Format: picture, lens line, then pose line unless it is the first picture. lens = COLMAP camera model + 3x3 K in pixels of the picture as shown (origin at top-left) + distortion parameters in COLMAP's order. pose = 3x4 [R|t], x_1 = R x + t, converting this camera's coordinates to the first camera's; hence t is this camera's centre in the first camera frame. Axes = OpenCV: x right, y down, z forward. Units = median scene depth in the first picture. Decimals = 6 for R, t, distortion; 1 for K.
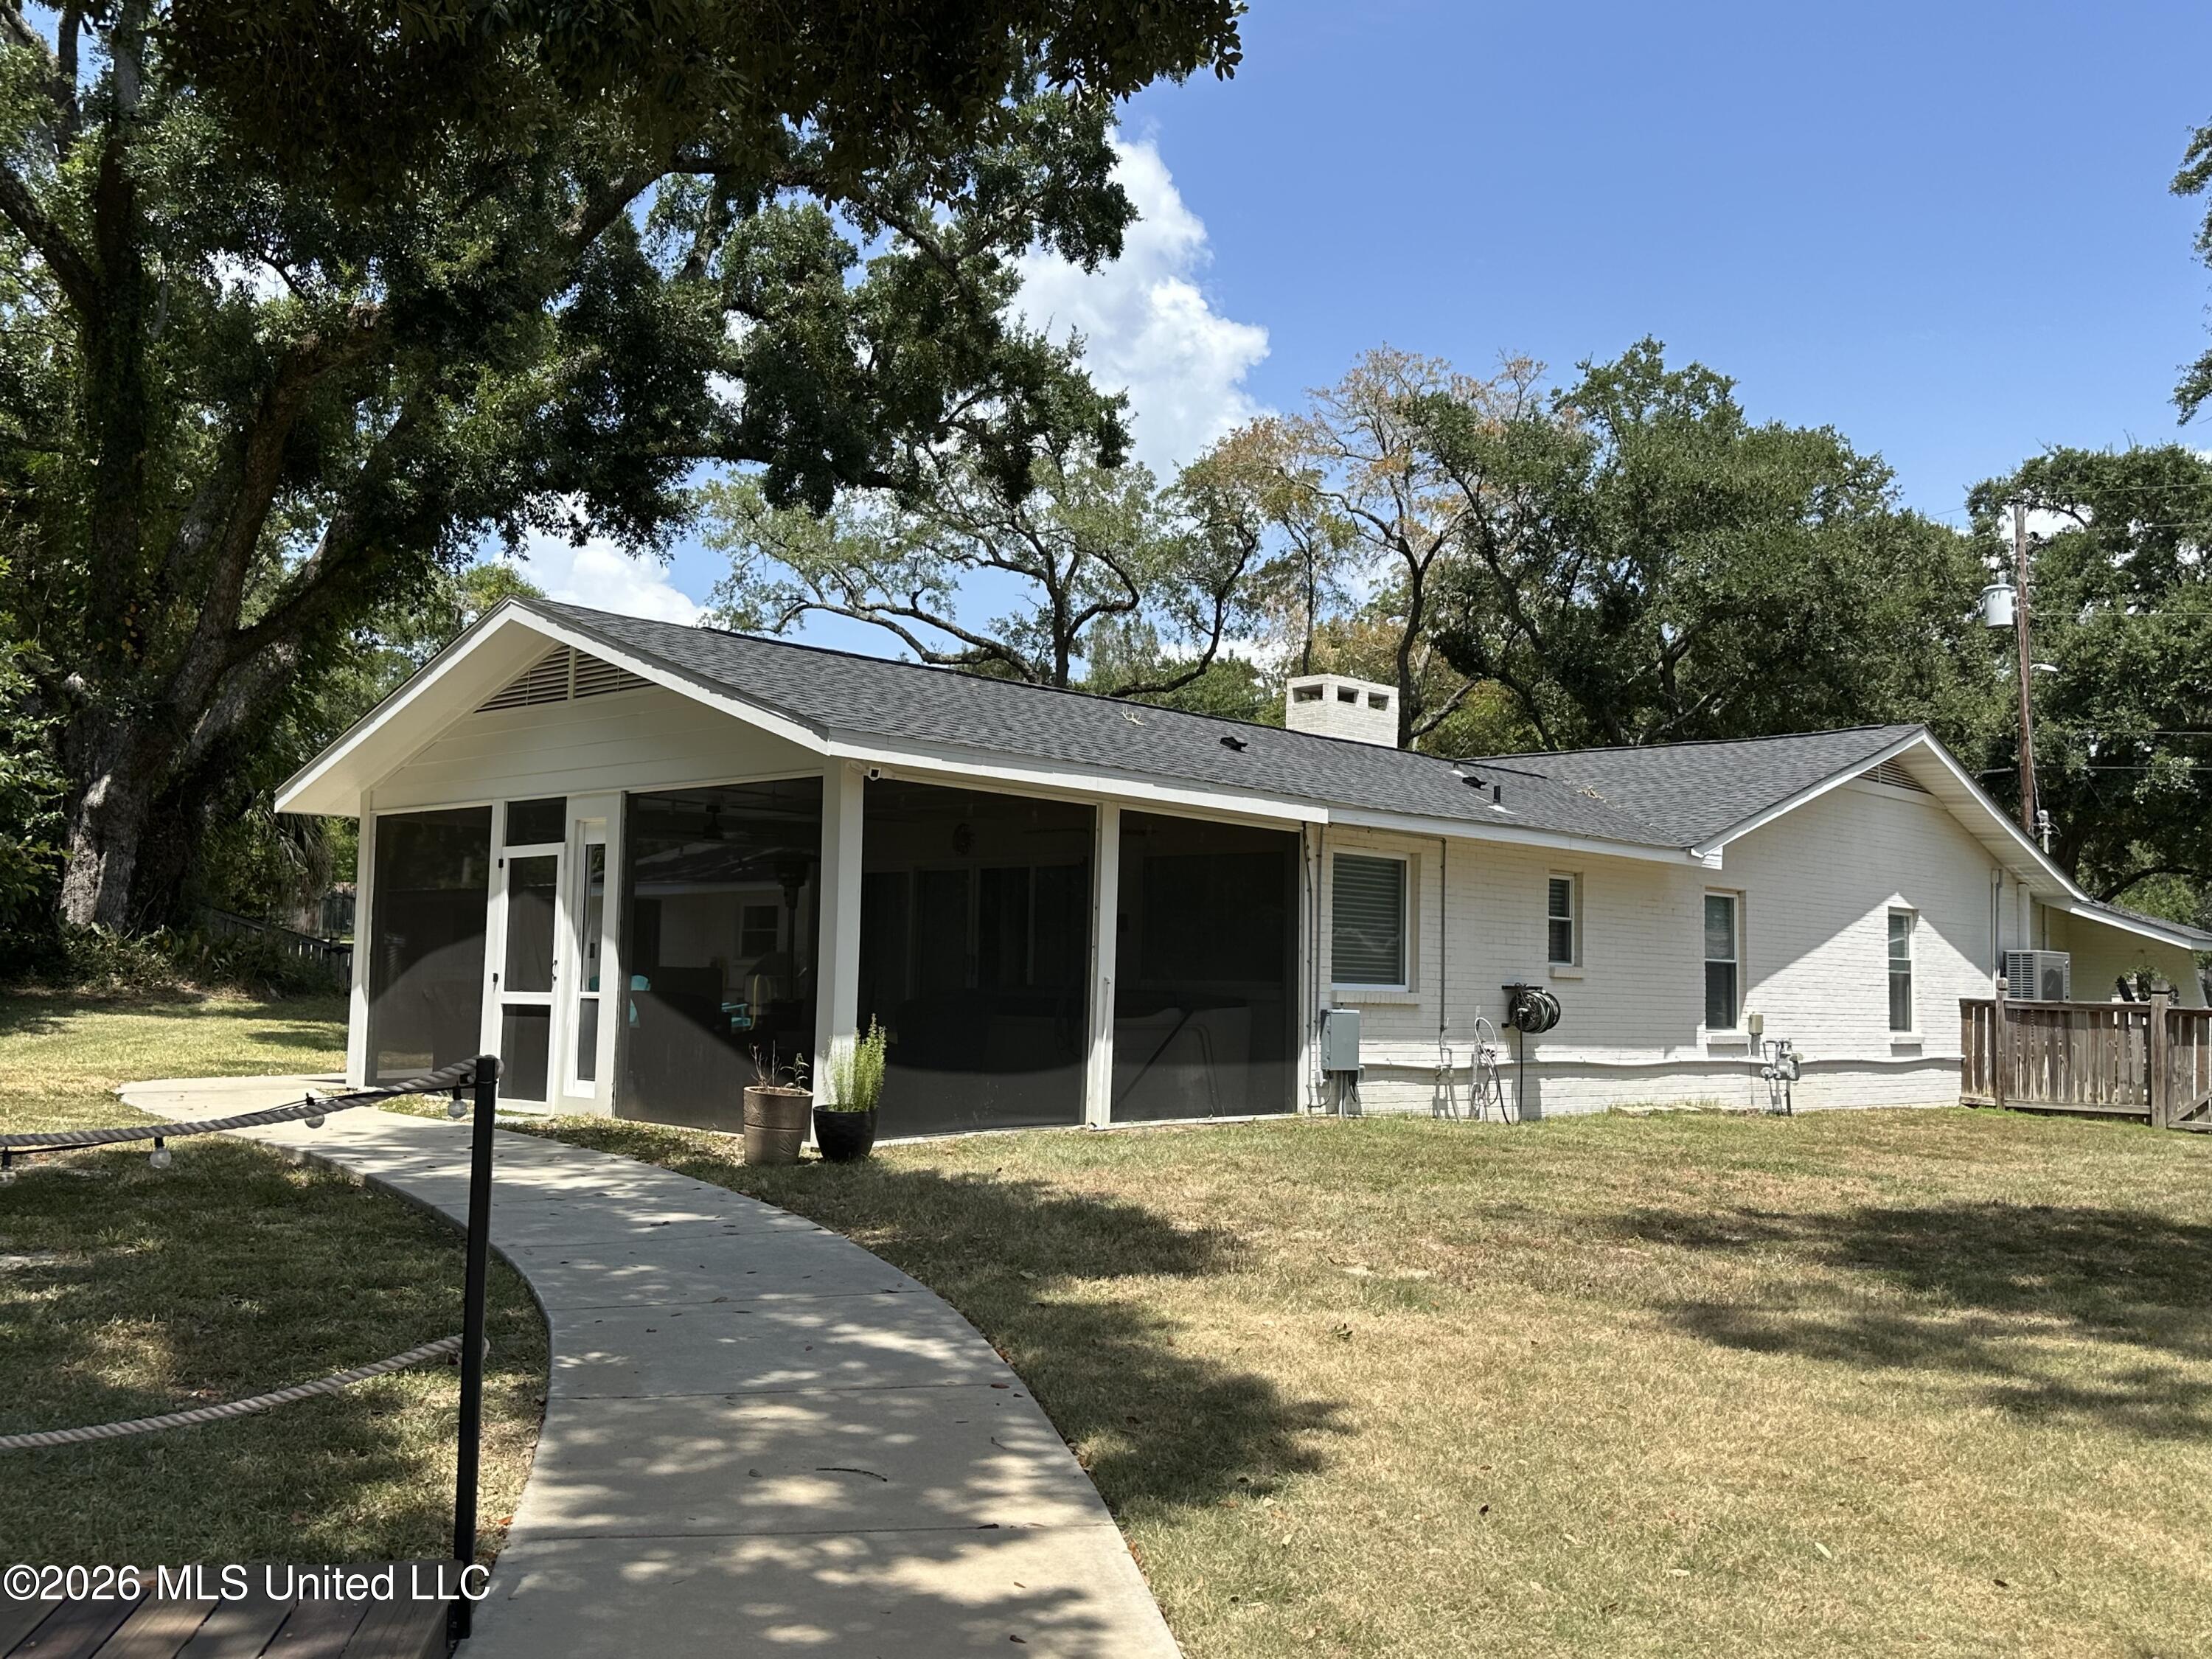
lens RADIAL K [[2018.7, 0, 1110.1], [0, 2018.7, 841.2], [0, 0, 1]] dist [0.197572, -0.445458]
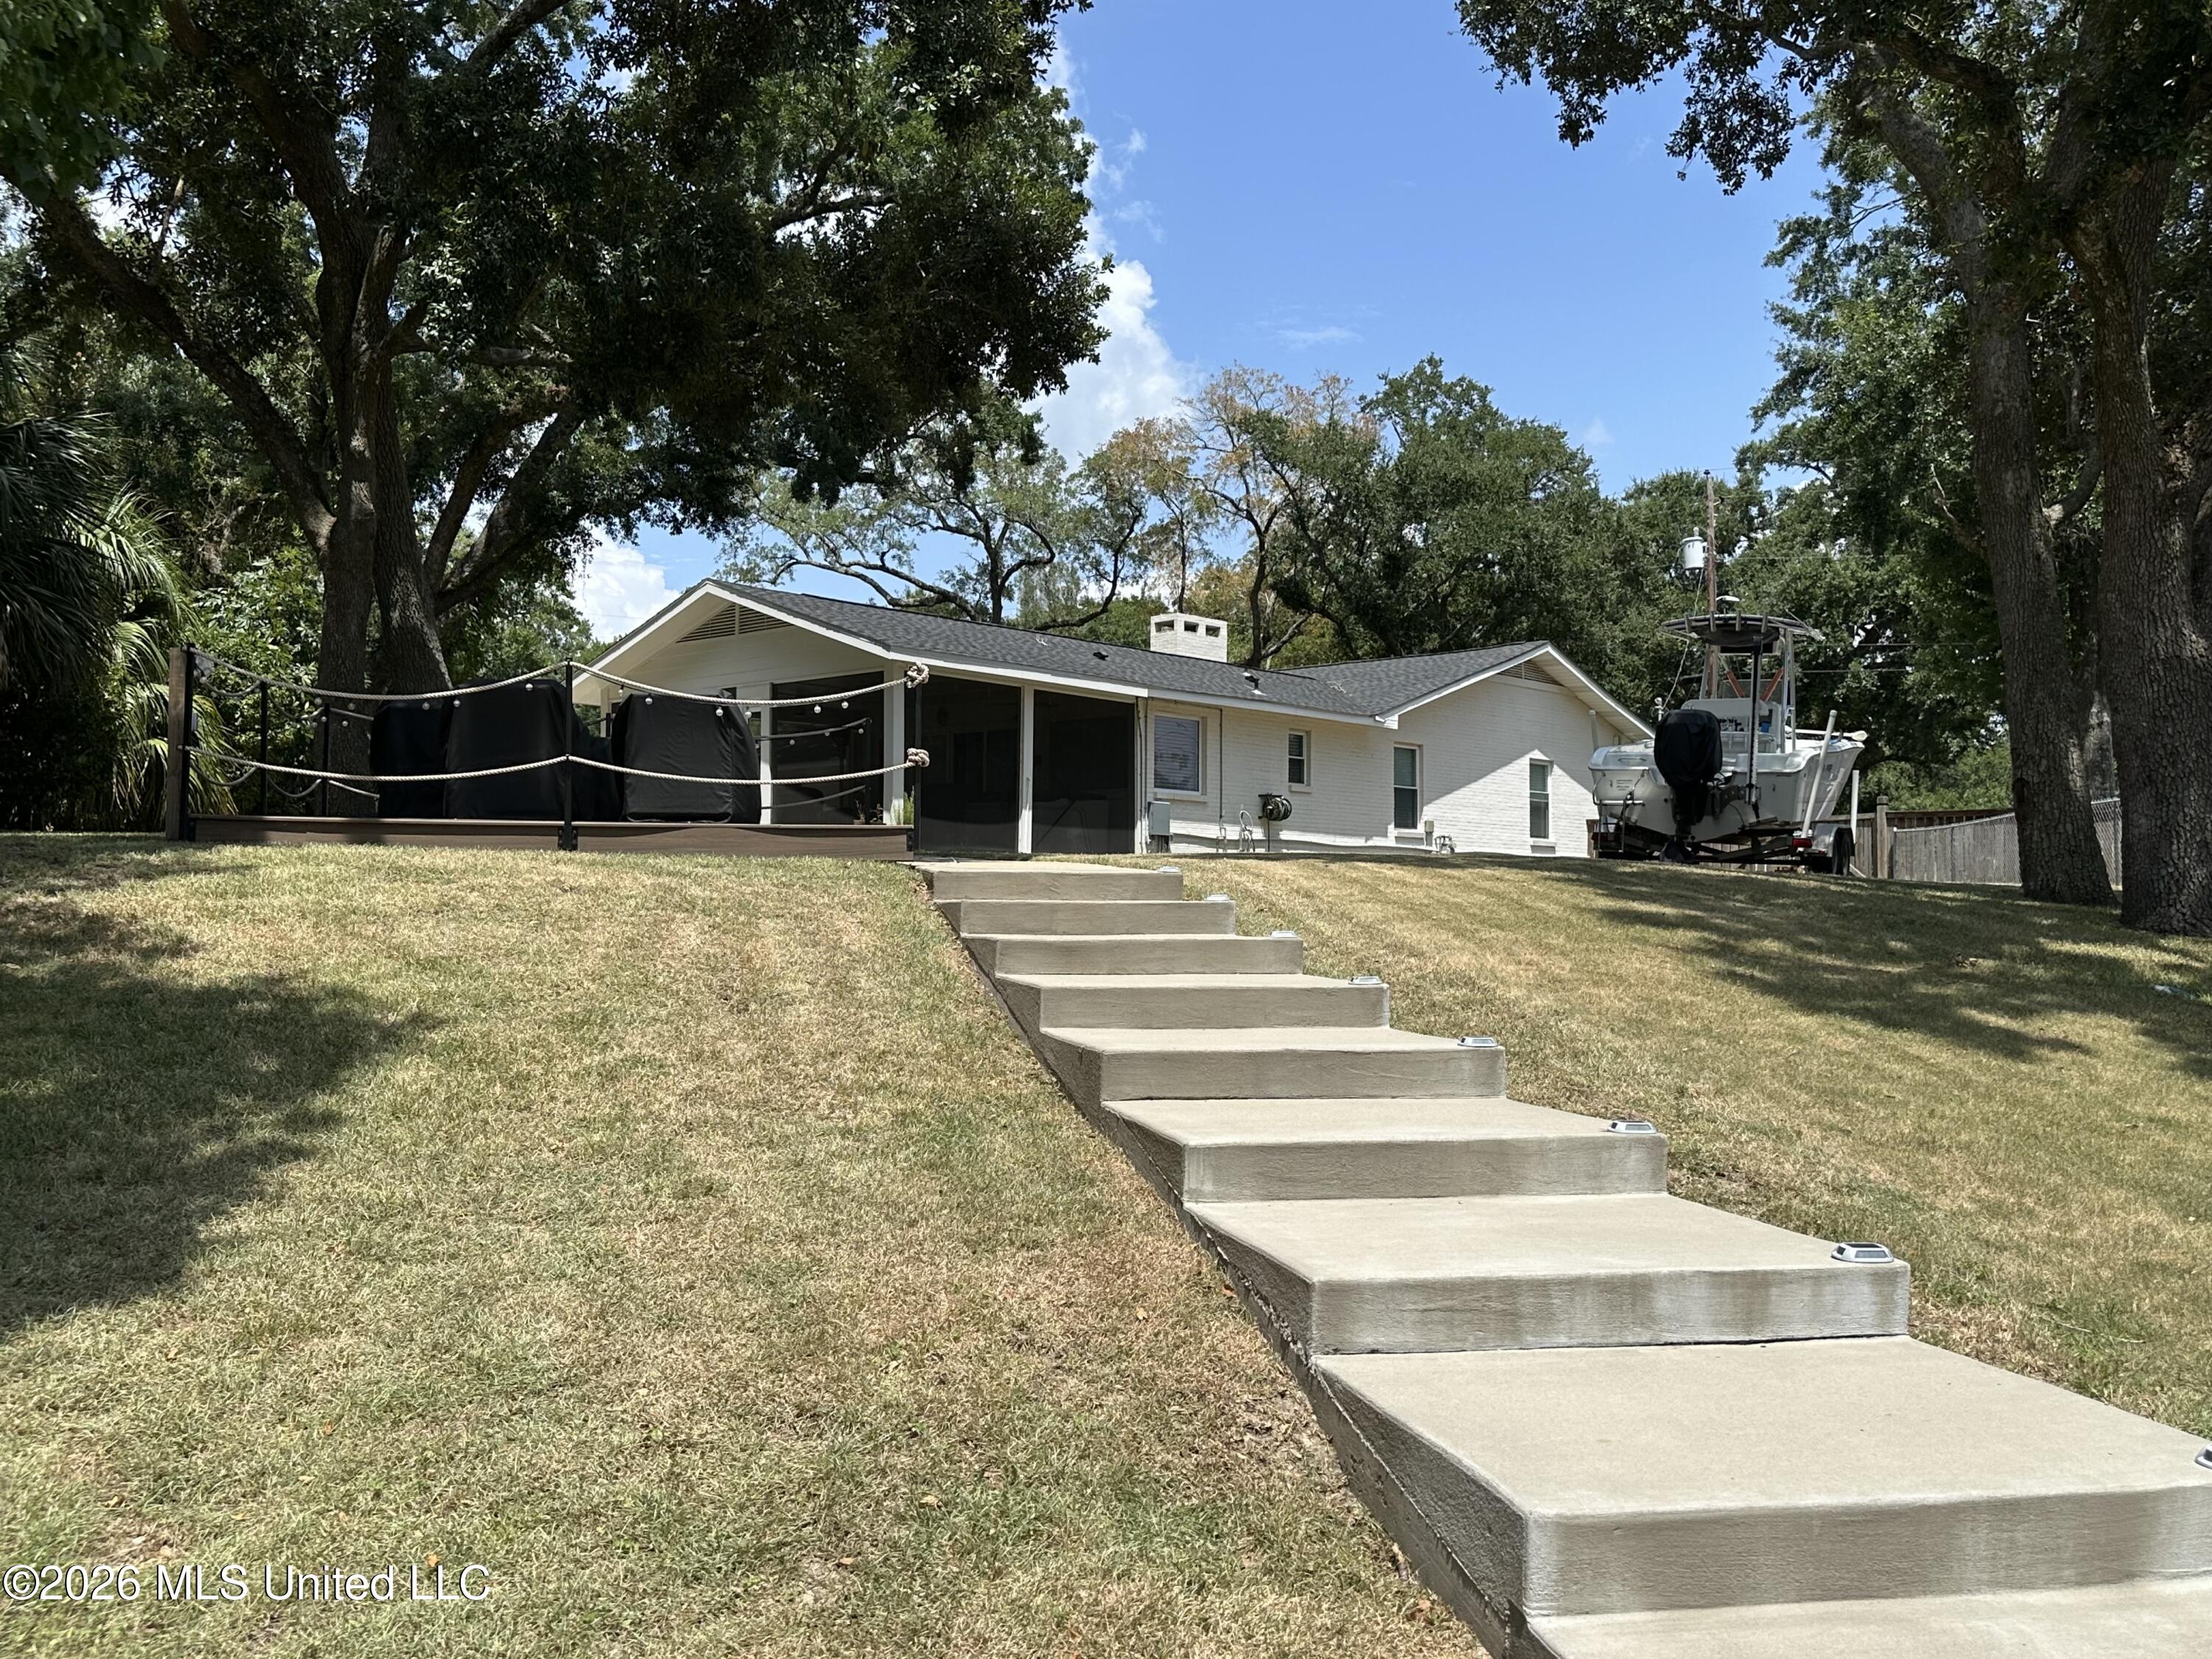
lens RADIAL K [[2018.7, 0, 1110.1], [0, 2018.7, 841.2], [0, 0, 1]] dist [0.197572, -0.445458]
pose [[0.999340, -0.017080, 0.032049, 0.005048], [0.016052, 0.999357, 0.032053, 0.025583], [-0.032576, -0.031518, 0.998972, -0.342004]]
